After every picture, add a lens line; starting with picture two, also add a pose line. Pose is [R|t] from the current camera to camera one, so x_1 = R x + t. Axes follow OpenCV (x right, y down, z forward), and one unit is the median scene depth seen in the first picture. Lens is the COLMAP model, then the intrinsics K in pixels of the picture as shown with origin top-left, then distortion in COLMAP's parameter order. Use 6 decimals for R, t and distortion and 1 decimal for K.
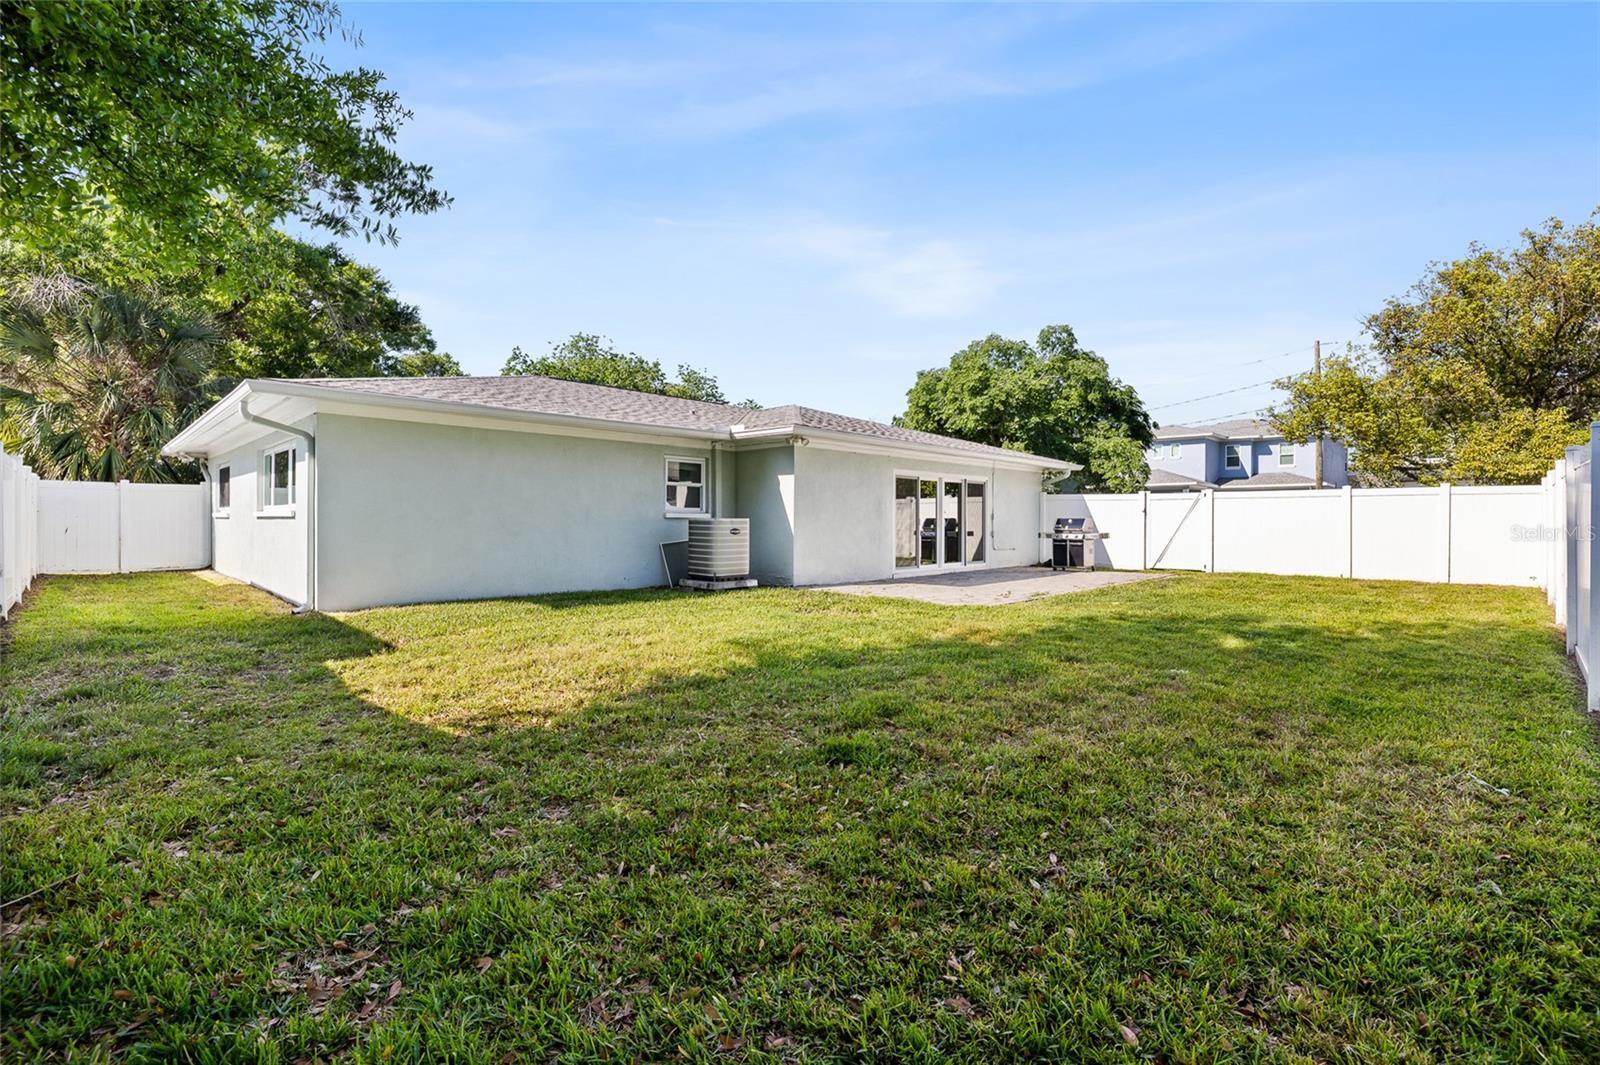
lens RADIAL K [[707.4, 0, 800.0], [0, 707.4, 532.5], [0, 0, 1]] dist [-0.001483, -0.000047]
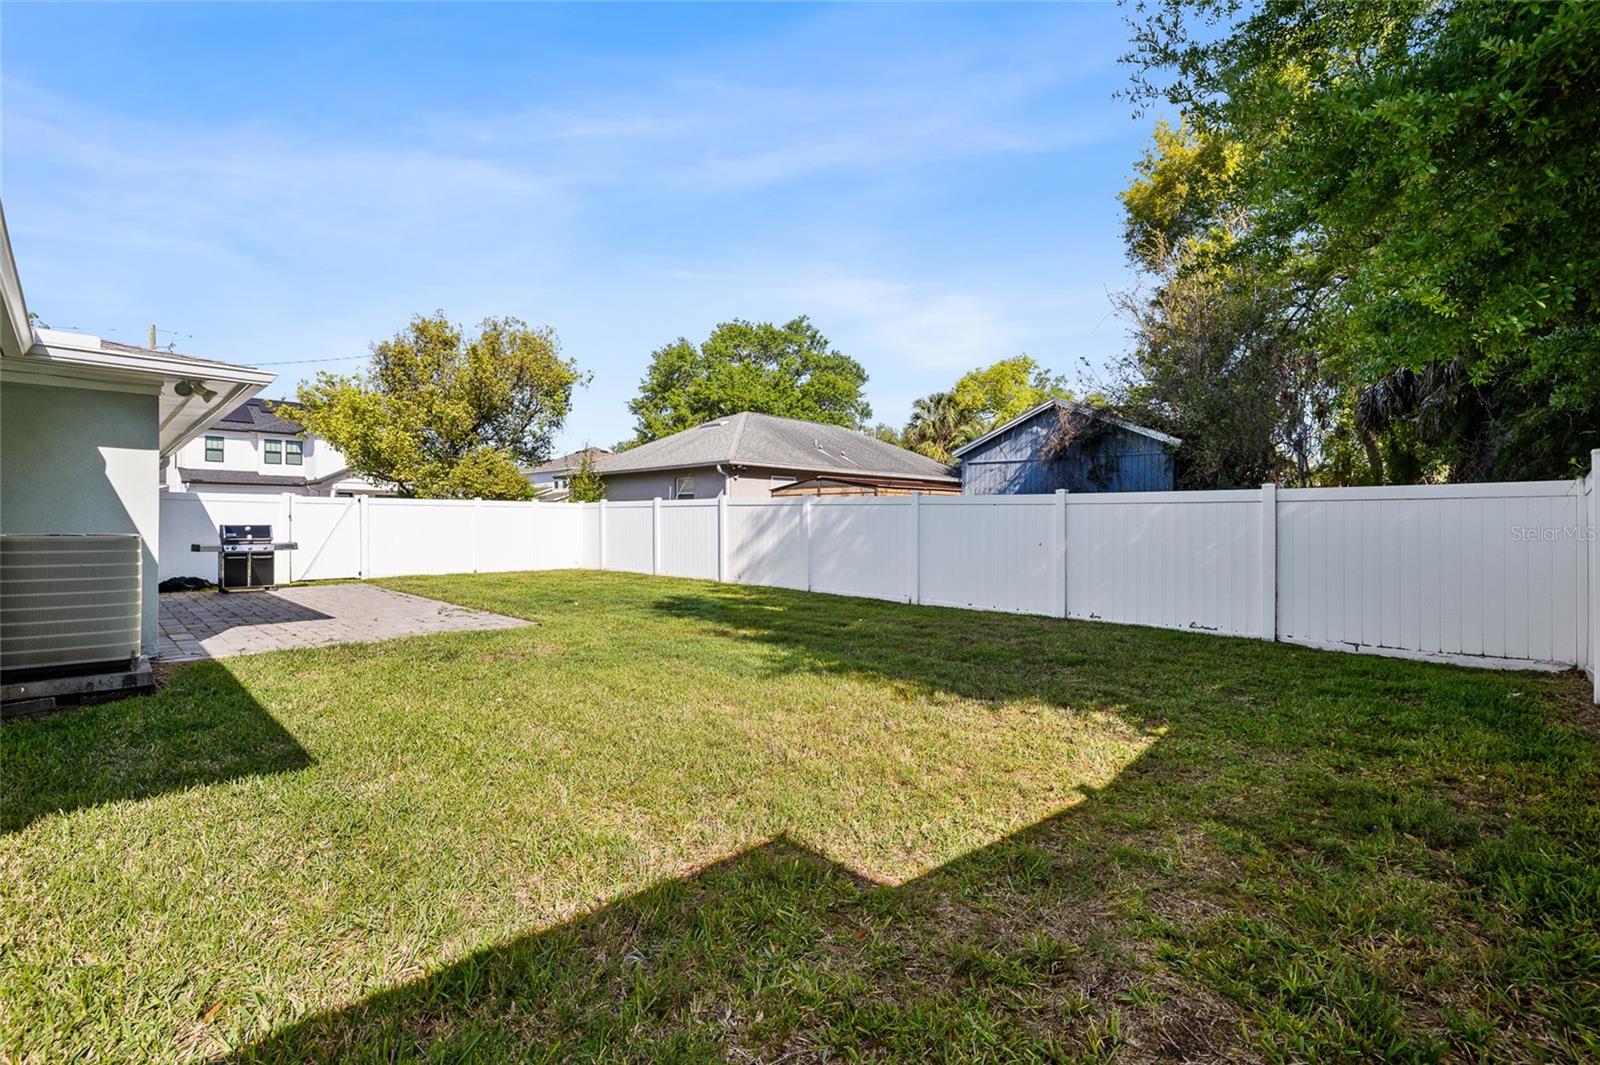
lens RADIAL K [[707.4, 0, 800.0], [0, 707.4, 532.5], [0, 0, 1]] dist [-0.001483, -0.000047]
pose [[-0.014095, -0.011817, 0.999831, -0.421307], [0.011239, 0.999865, 0.011976, -0.015870], [-0.999837, 0.011406, -0.013960, 0.397900]]
